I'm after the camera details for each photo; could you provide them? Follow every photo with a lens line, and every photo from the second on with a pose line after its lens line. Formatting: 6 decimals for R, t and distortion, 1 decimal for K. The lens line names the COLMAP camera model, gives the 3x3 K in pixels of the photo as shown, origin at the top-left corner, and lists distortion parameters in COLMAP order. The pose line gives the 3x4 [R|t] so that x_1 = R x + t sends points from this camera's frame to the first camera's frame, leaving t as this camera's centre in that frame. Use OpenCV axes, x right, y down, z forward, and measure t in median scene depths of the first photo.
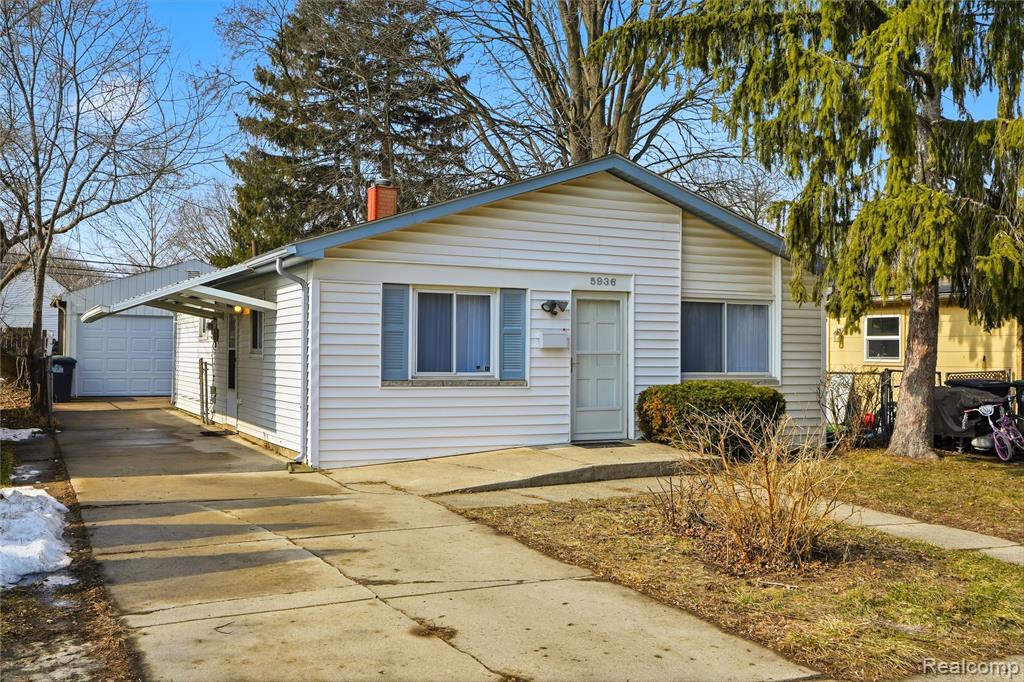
lens RADIAL K [[1020.0, 0, 512.0], [0, 1020.0, 343.5], [0, 0, 1]] dist [0.004421, 0.000000]
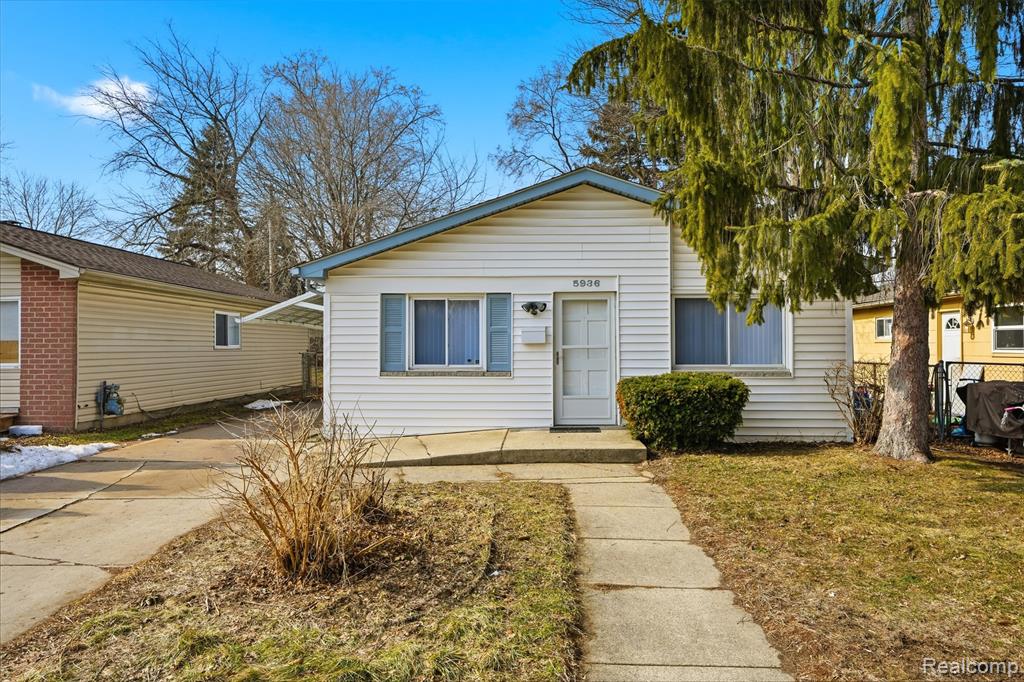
lens RADIAL K [[710.3, 0, 512.1], [0, 710.3, 339.7], [0, 0, 1]] dist [-0.003881, -0.001088]
pose [[0.879840, -0.015884, -0.475004, 0.395822], [0.014311, 0.999874, -0.006927, 0.005371], [0.475054, -0.000703, 0.879956, 0.284296]]
